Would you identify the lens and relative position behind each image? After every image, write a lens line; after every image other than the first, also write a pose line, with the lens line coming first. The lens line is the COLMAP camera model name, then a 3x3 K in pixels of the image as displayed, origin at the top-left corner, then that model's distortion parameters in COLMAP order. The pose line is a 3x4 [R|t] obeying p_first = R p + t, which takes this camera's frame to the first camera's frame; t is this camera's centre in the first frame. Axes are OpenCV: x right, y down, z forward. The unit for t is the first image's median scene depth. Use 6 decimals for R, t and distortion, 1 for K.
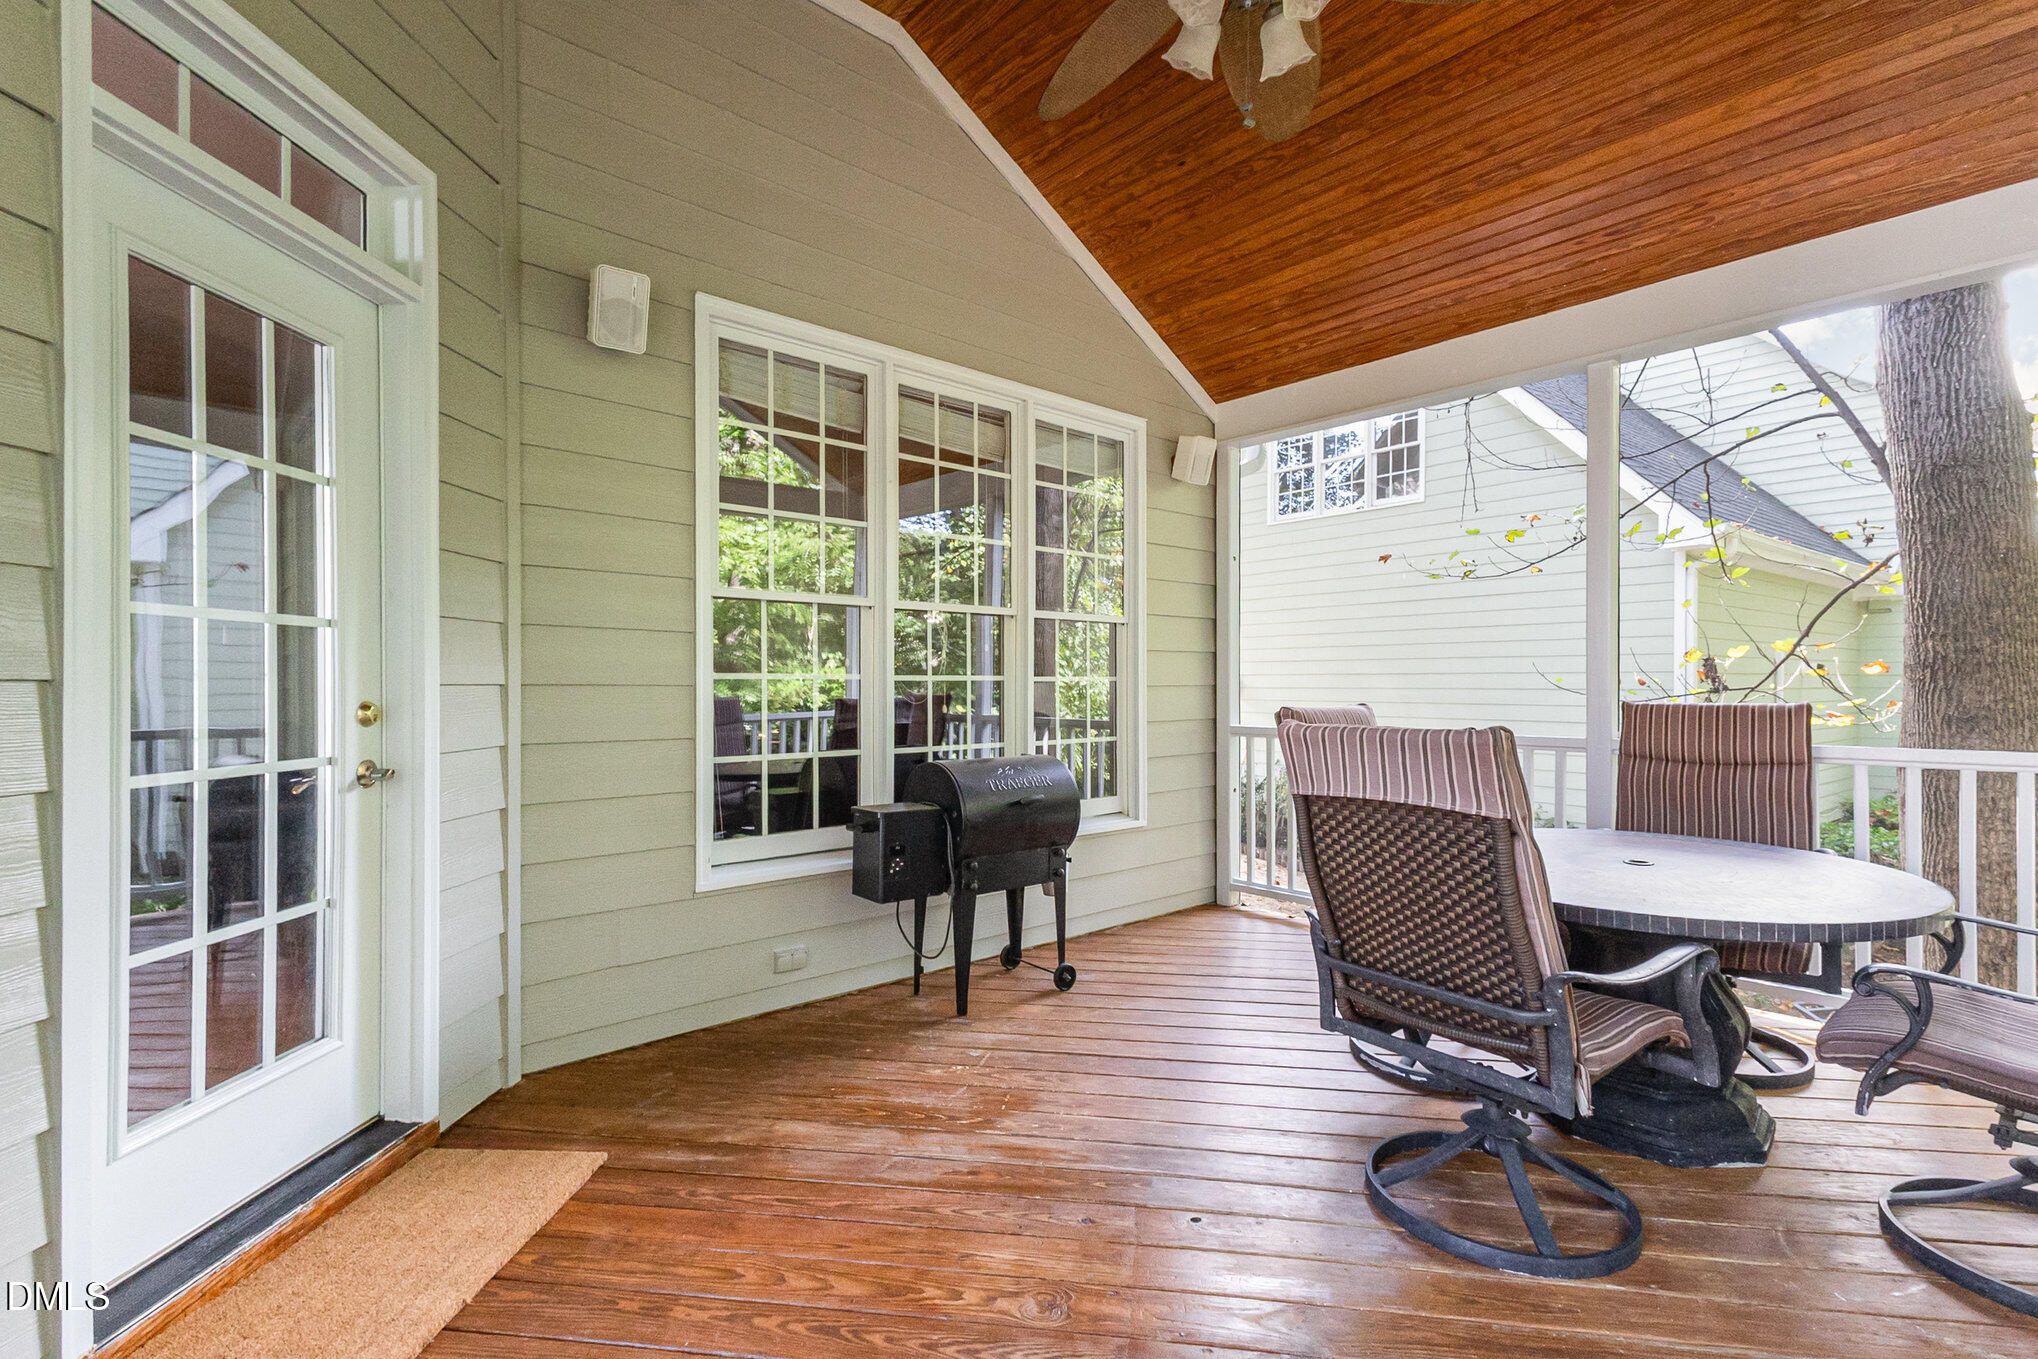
lens RADIAL K [[925.8, 0, 1017.2], [0, 925.8, 679.0], [0, 0, 1]] dist [0.002007, 0.000050]
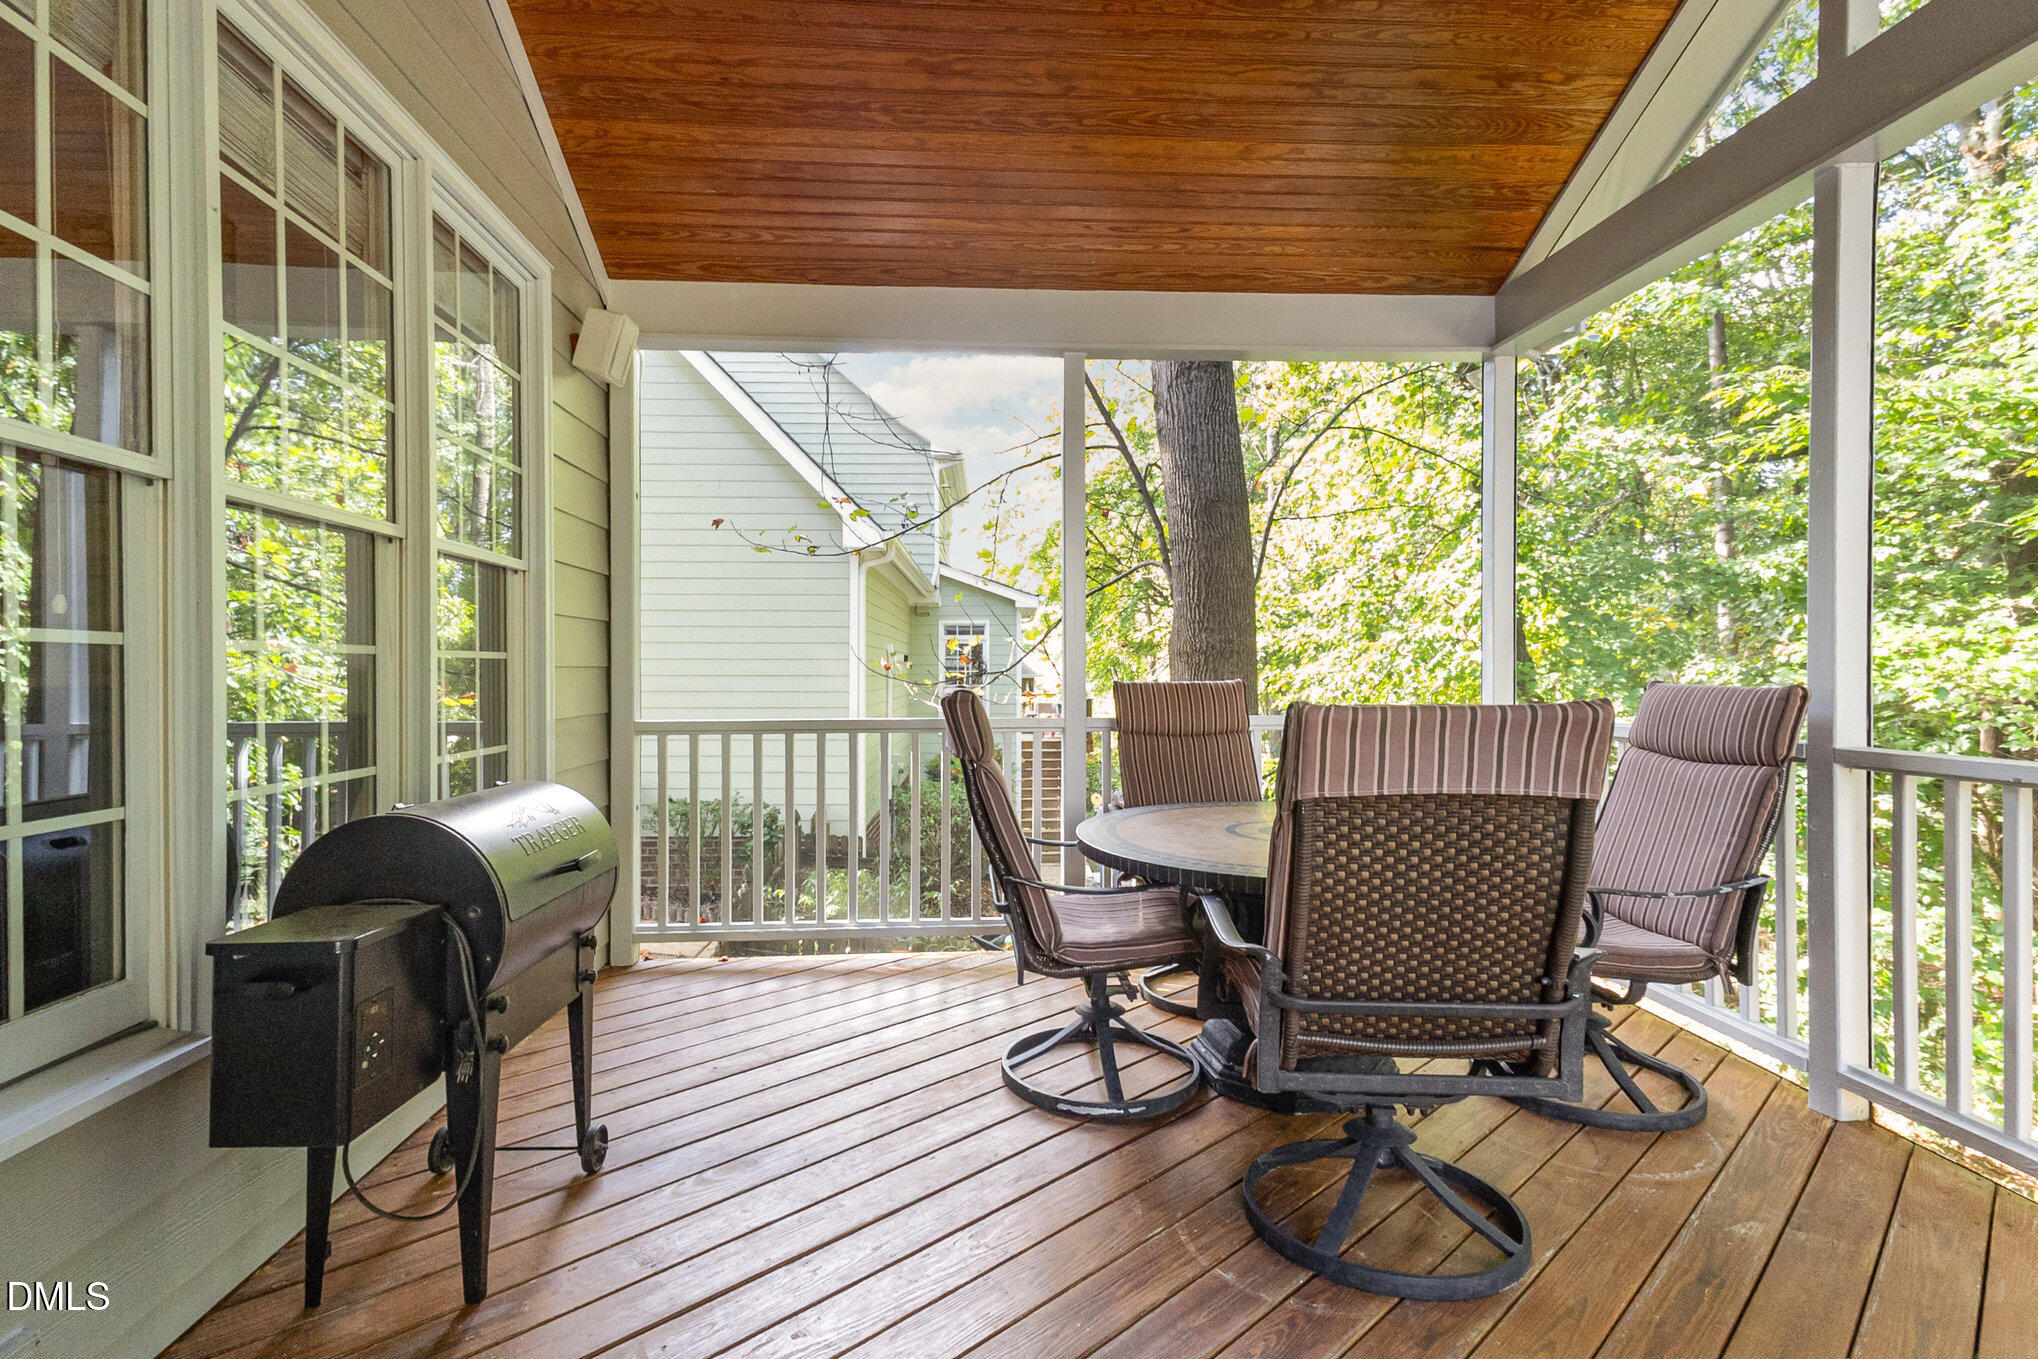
lens RADIAL K [[977.5, 0, 1011.3], [0, 977.5, 680.2], [0, 0, 1]] dist [0.026105, -0.008746]
pose [[0.609653, -0.010913, 0.792594, -0.263371], [0.003606, 0.999933, 0.010994, 0.007526], [-0.792661, -0.003845, 0.609651, 0.371573]]
